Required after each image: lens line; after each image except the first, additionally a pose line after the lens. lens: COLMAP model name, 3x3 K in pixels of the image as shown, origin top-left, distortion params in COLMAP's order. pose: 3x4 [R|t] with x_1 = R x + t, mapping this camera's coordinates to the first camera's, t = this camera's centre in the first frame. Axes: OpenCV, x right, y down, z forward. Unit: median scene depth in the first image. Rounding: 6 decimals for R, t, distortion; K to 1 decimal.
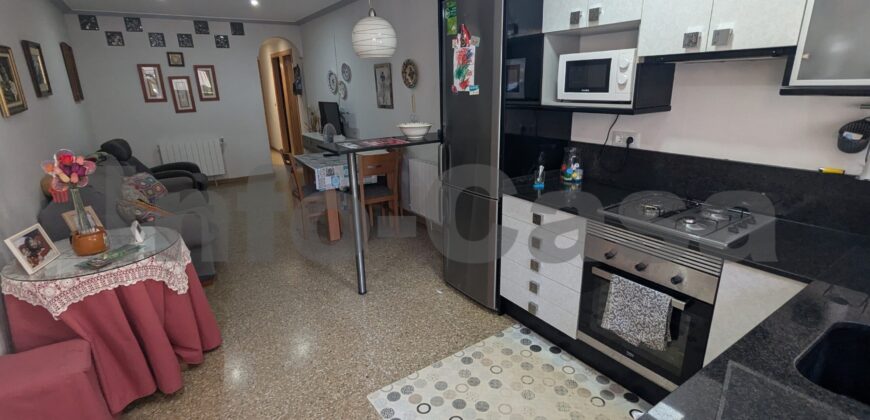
lens RADIAL K [[410.1, 0, 437.2], [0, 410.1, 209.0], [0, 0, 1]] dist [-0.002152, 0.000245]
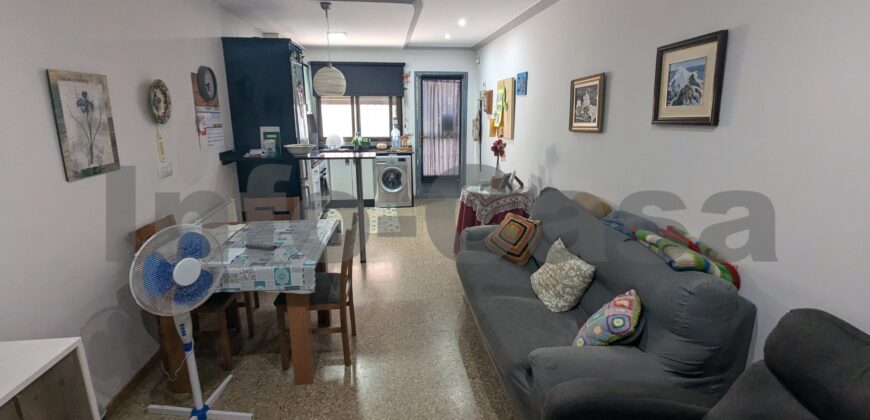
lens RADIAL K [[410.1, 0, 437.2], [0, 410.1, 209.0], [0, 0, 1]] dist [-0.002152, 0.000245]
pose [[-0.895054, -0.084956, 0.437791, -1.300981], [0.150750, 0.866260, 0.476306, -0.744914], [-0.419706, 0.492317, -0.762542, 2.433975]]
